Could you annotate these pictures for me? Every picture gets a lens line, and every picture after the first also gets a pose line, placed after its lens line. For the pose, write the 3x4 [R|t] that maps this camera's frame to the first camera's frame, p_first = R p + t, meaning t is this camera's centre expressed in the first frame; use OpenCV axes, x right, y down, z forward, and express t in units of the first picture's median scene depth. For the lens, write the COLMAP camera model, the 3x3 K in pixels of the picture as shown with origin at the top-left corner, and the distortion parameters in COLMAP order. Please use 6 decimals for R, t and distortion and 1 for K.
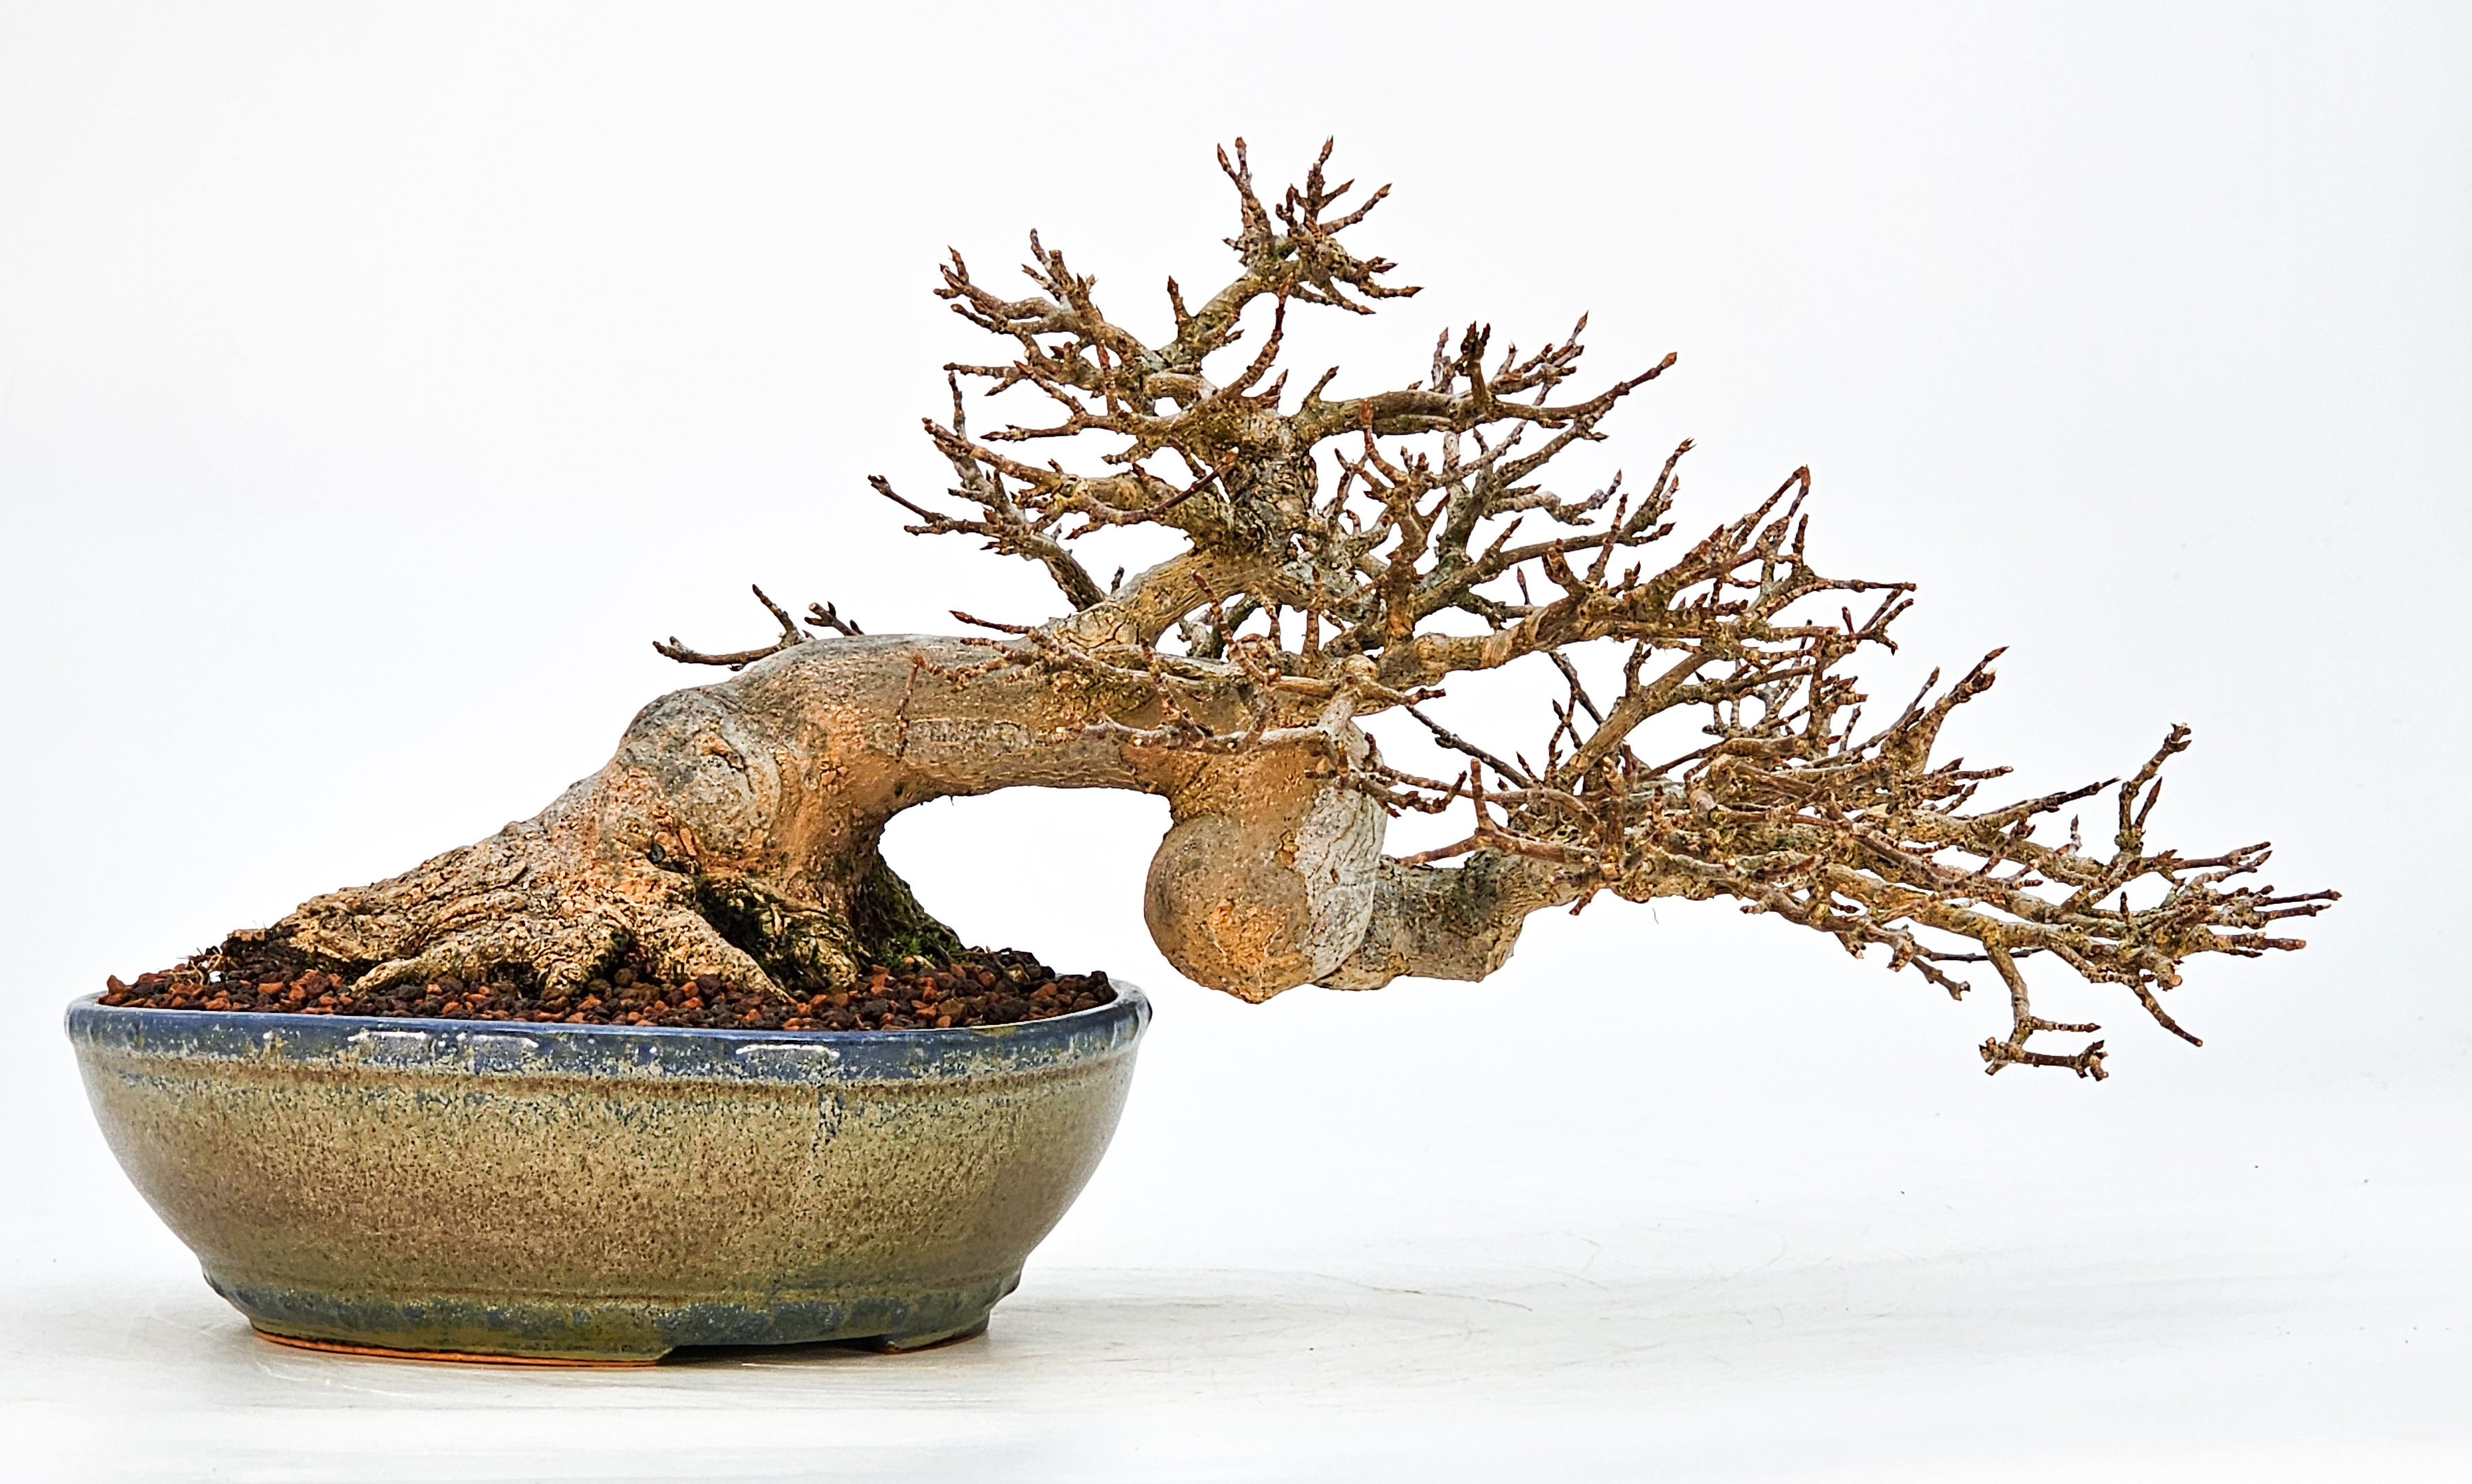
lens RADIAL K [[5058.9, 0, 1225.2], [0, 5058.9, 741.1], [0, 0, 1]] dist [-0.061860, 0.000000]
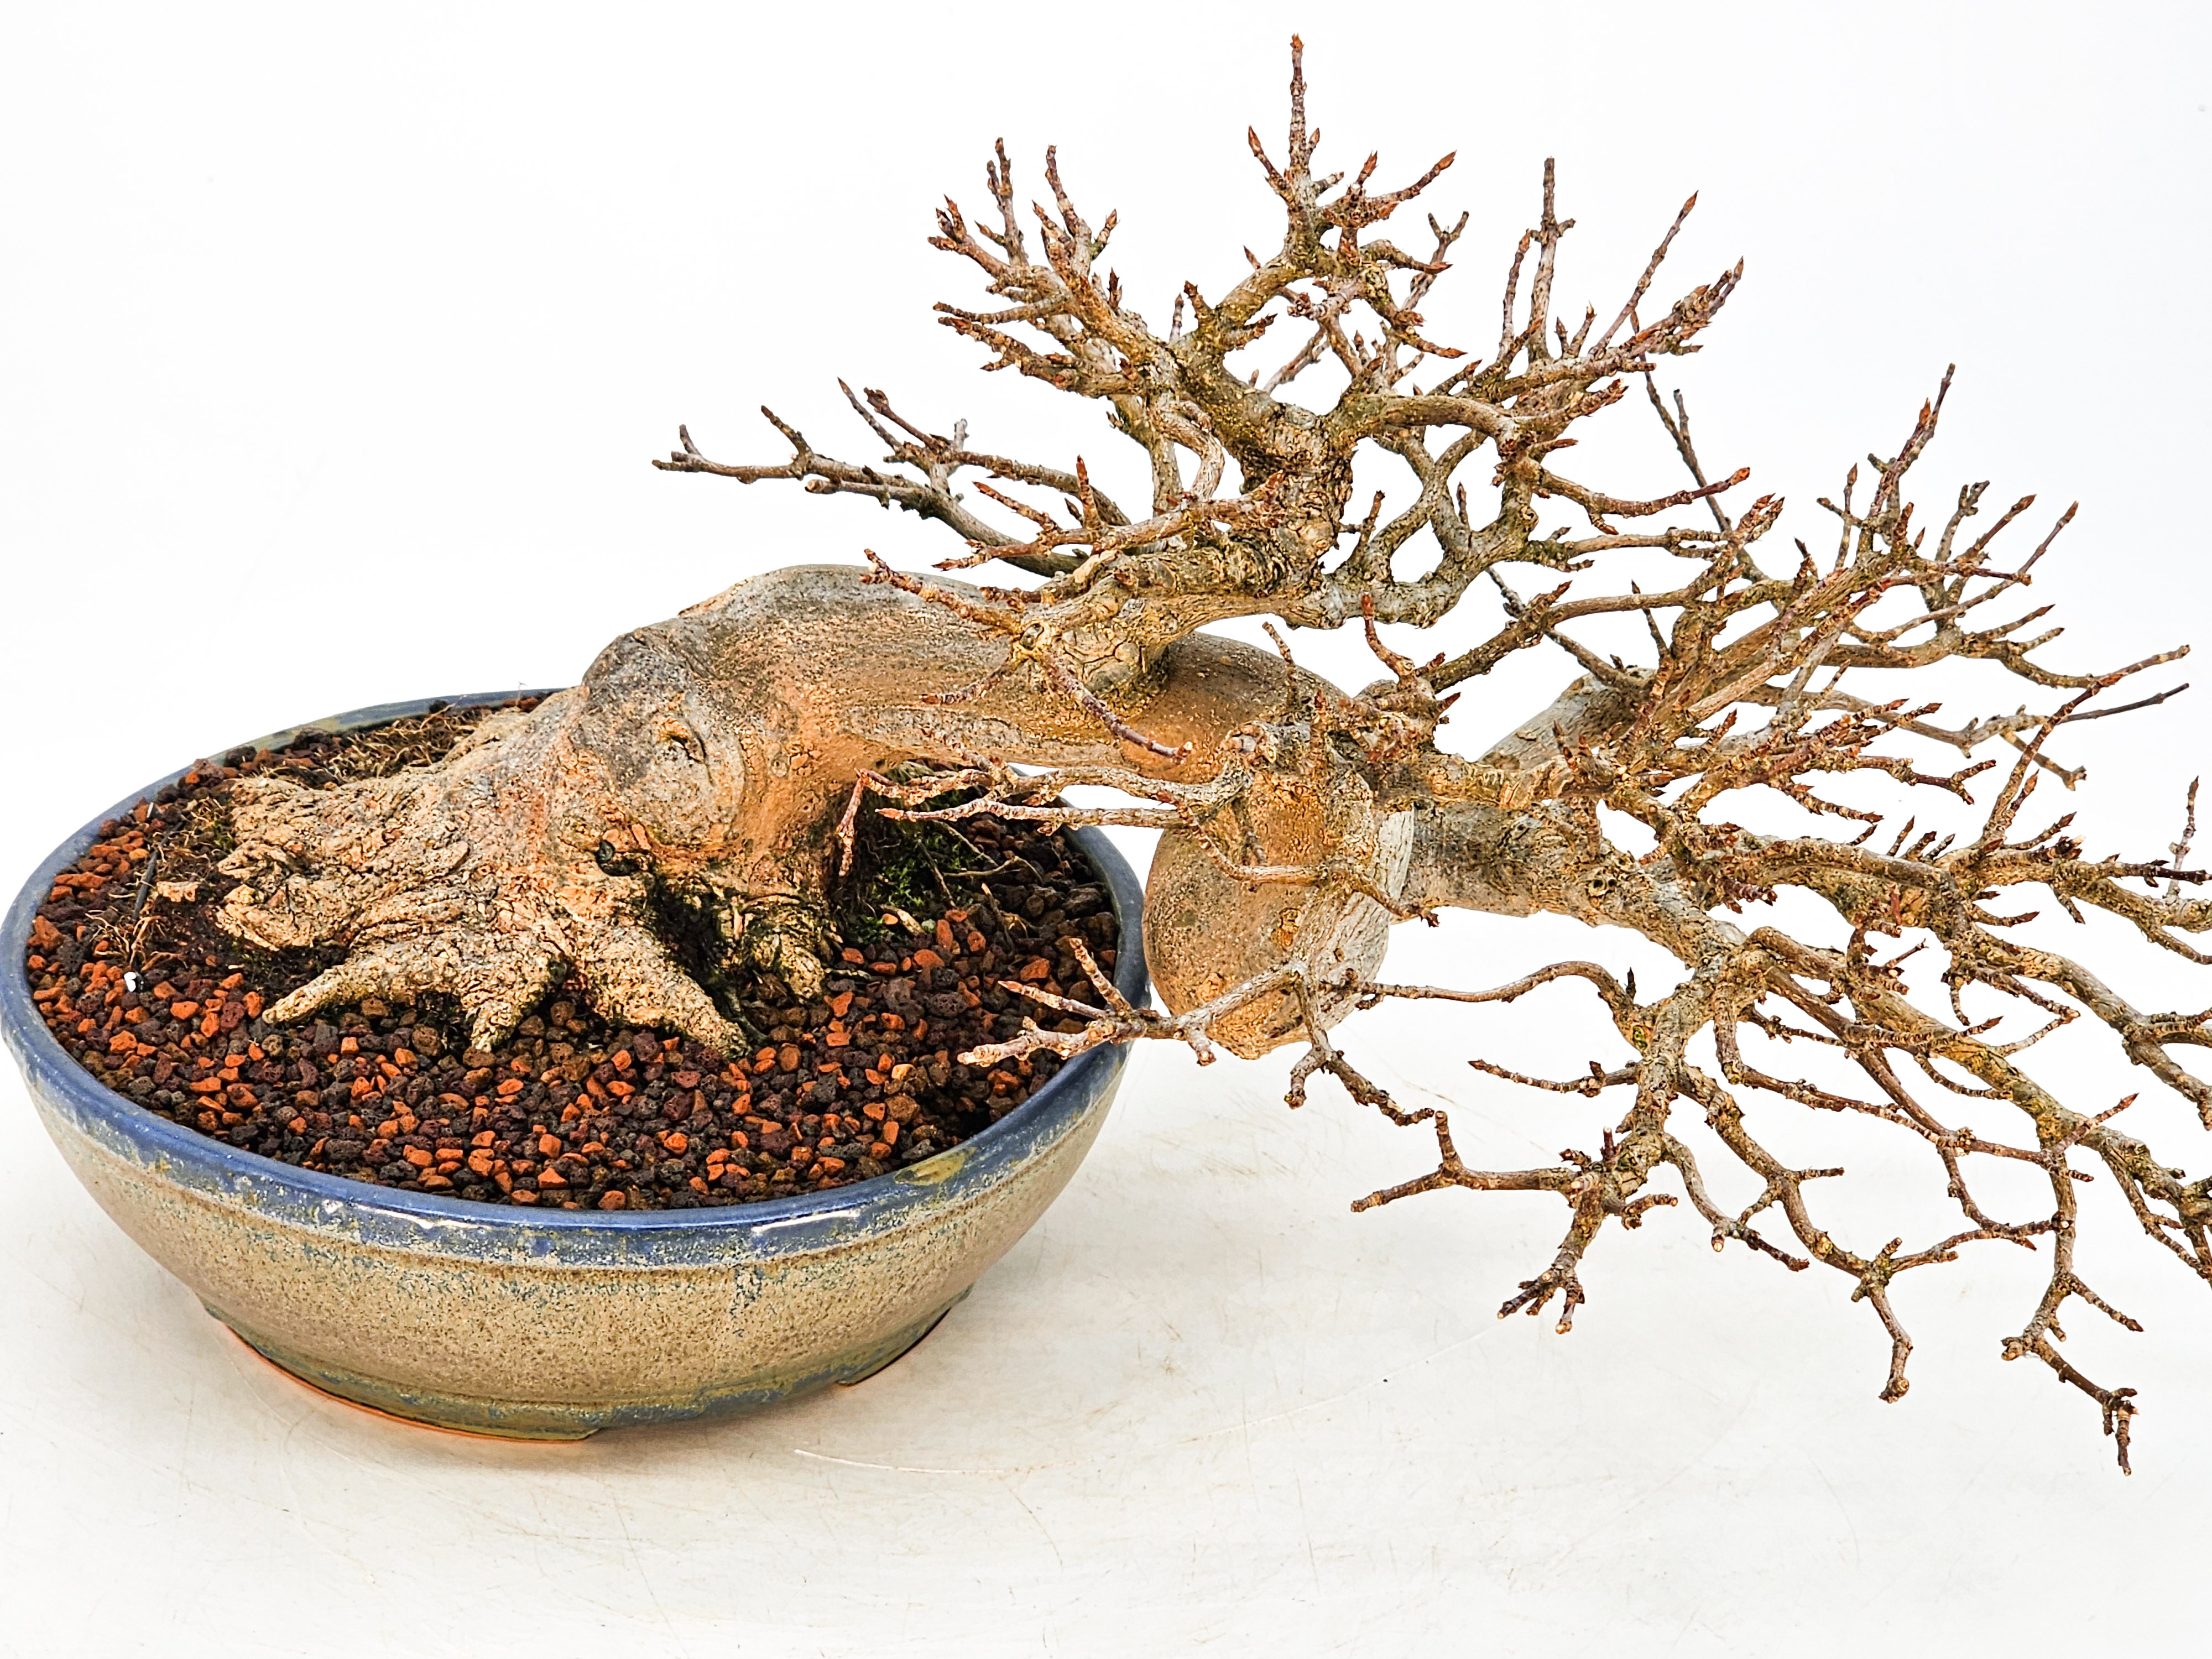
lens RADIAL K [[4819.4, 0, 1112.0], [0, 4819.4, 831.3], [0, 0, 1]] dist [-0.265002, 0.000000]
pose [[0.995365, 0.062713, -0.072907, 0.042166], [-0.039185, 0.956813, 0.288053, -0.236997], [0.087823, -0.283861, 0.954835, 0.180425]]
